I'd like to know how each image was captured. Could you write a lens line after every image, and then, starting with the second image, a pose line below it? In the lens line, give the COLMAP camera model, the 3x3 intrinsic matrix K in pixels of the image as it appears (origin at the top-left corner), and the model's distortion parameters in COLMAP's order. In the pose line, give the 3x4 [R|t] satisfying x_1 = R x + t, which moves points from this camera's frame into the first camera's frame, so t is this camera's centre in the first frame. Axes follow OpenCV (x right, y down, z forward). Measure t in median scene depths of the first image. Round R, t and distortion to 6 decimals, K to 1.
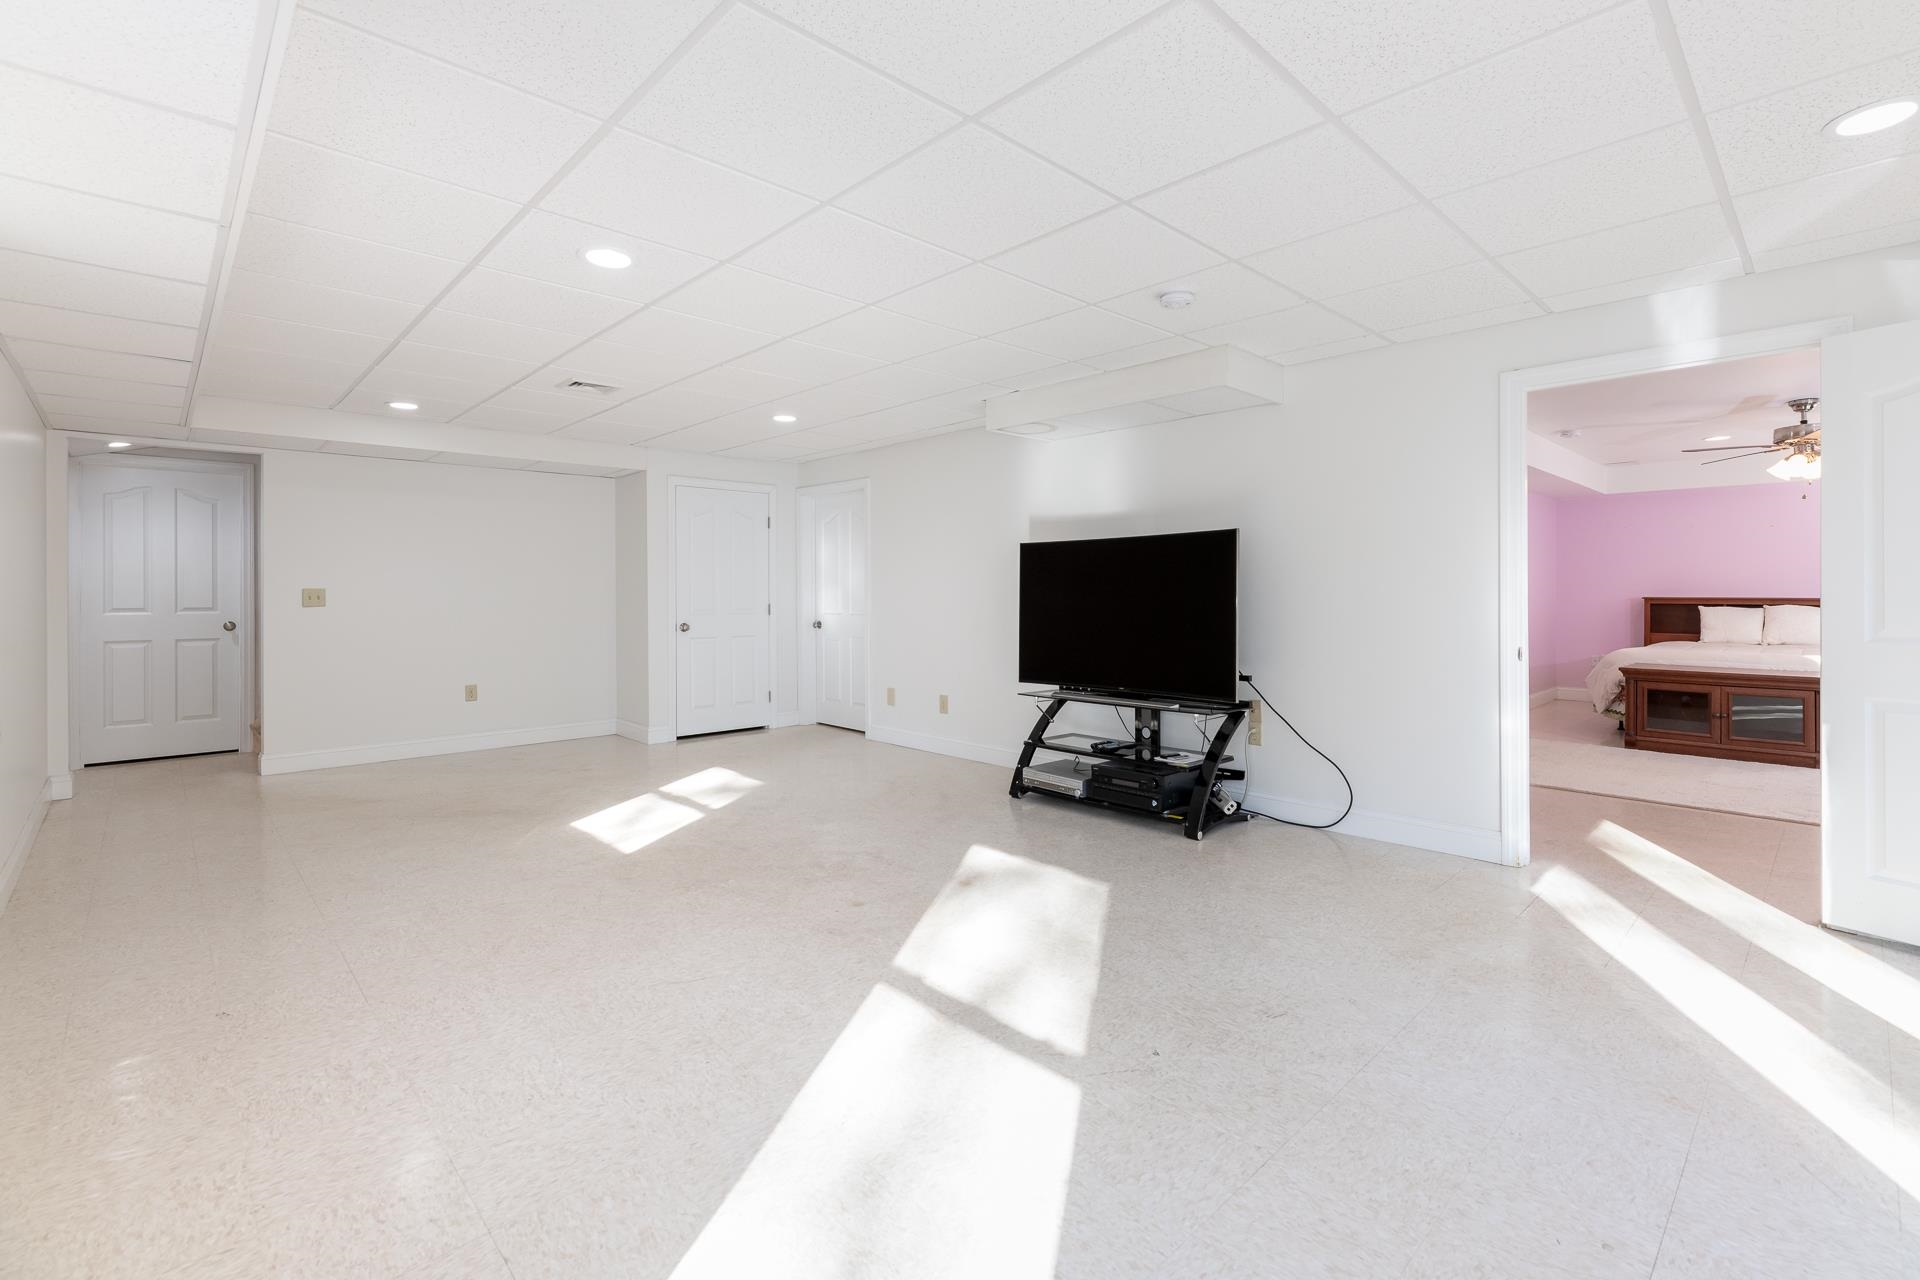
lens RADIAL K [[882.9, 0, 959.3], [0, 882.9, 579.7], [0, 0, 1]] dist [0.002084, 0.000366]
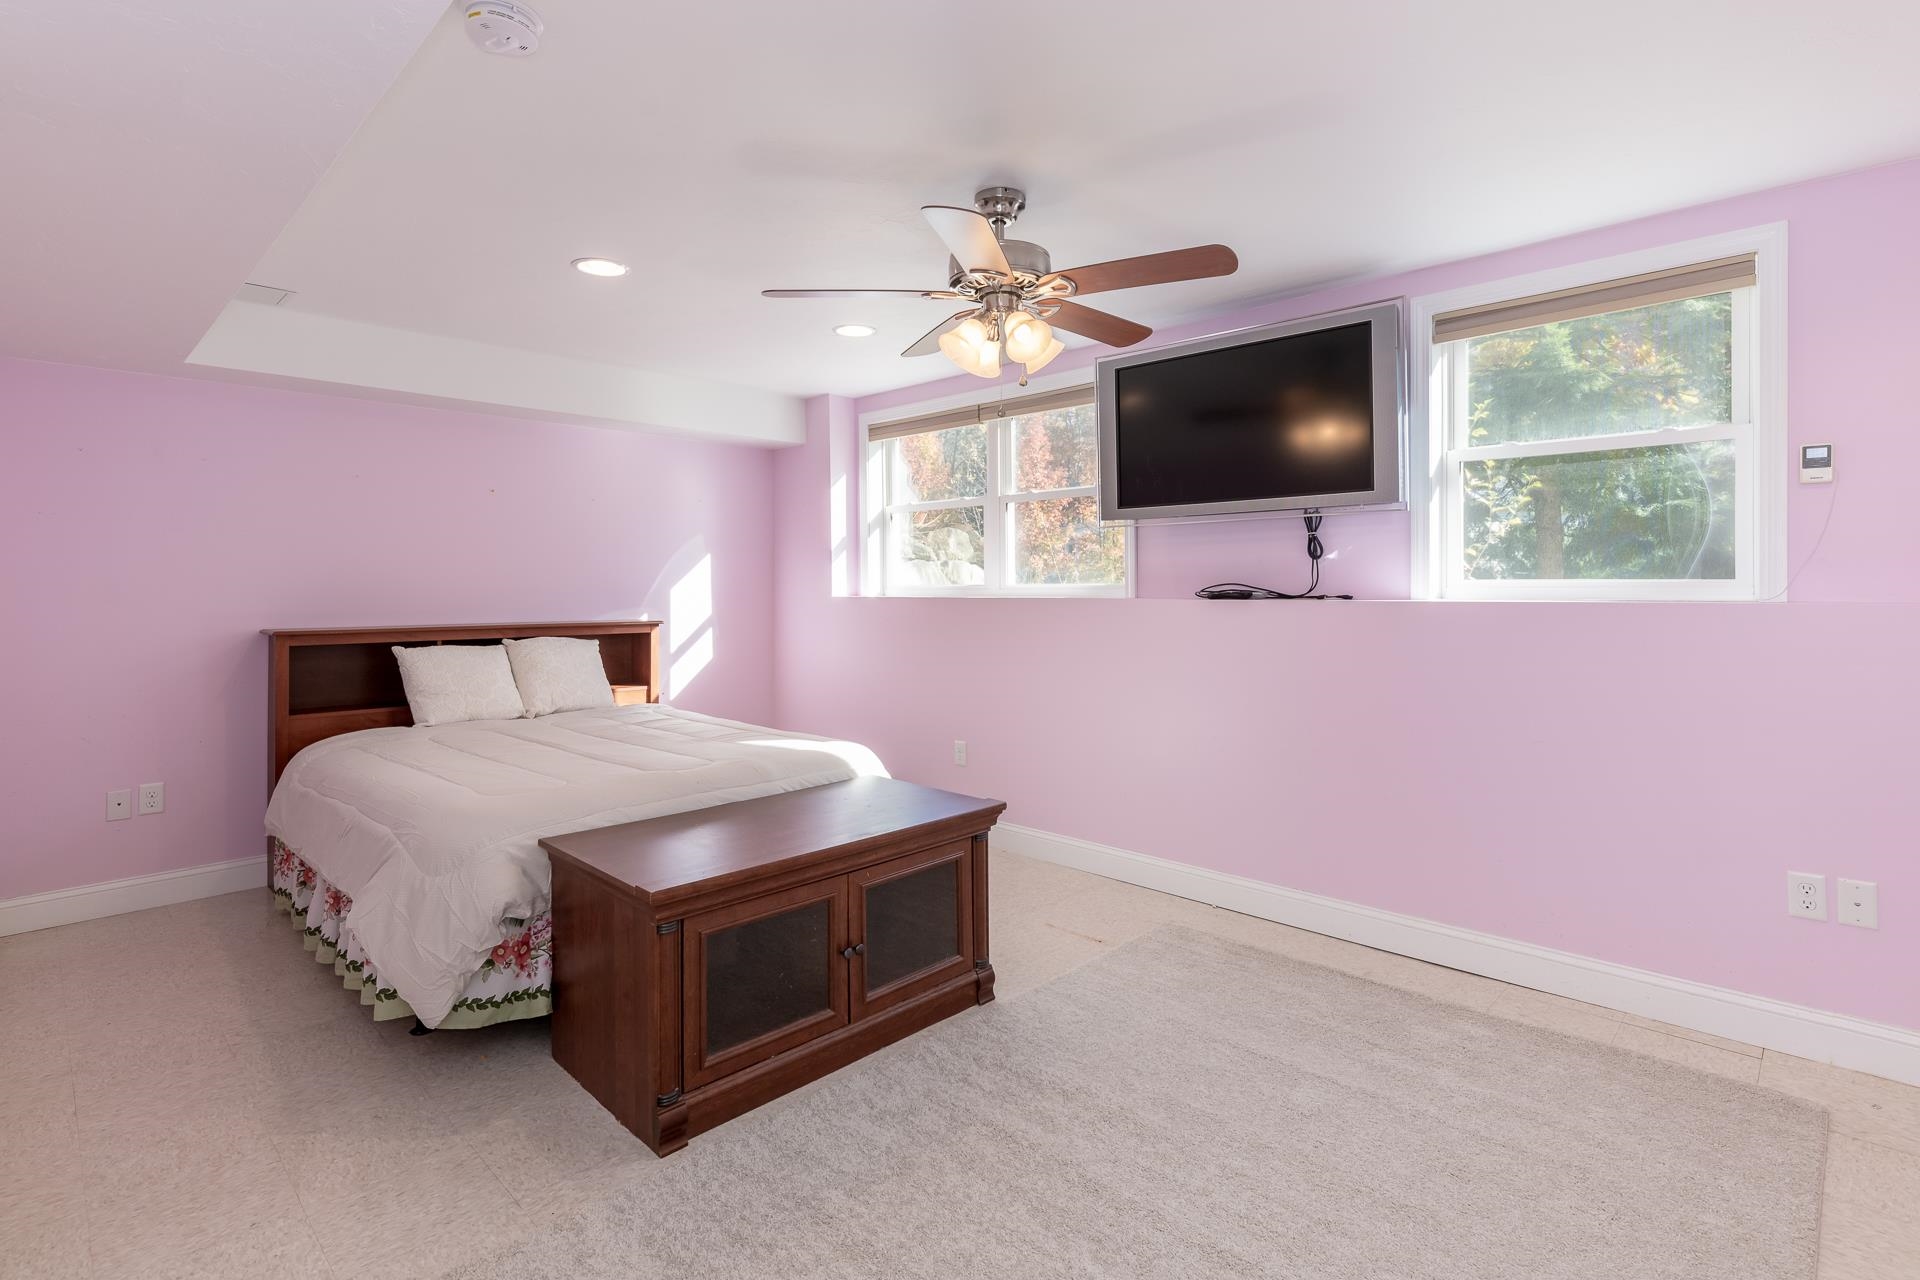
lens RADIAL K [[882.9, 0, 959.3], [0, 882.9, 579.7], [0, 0, 1]] dist [0.002084, 0.000366]
pose [[-0.043897, 0.006028, 0.999018, 0.363287], [-0.003463, 0.999975, -0.006186, -0.004869], [-0.999030, -0.003732, -0.043875, 0.747485]]
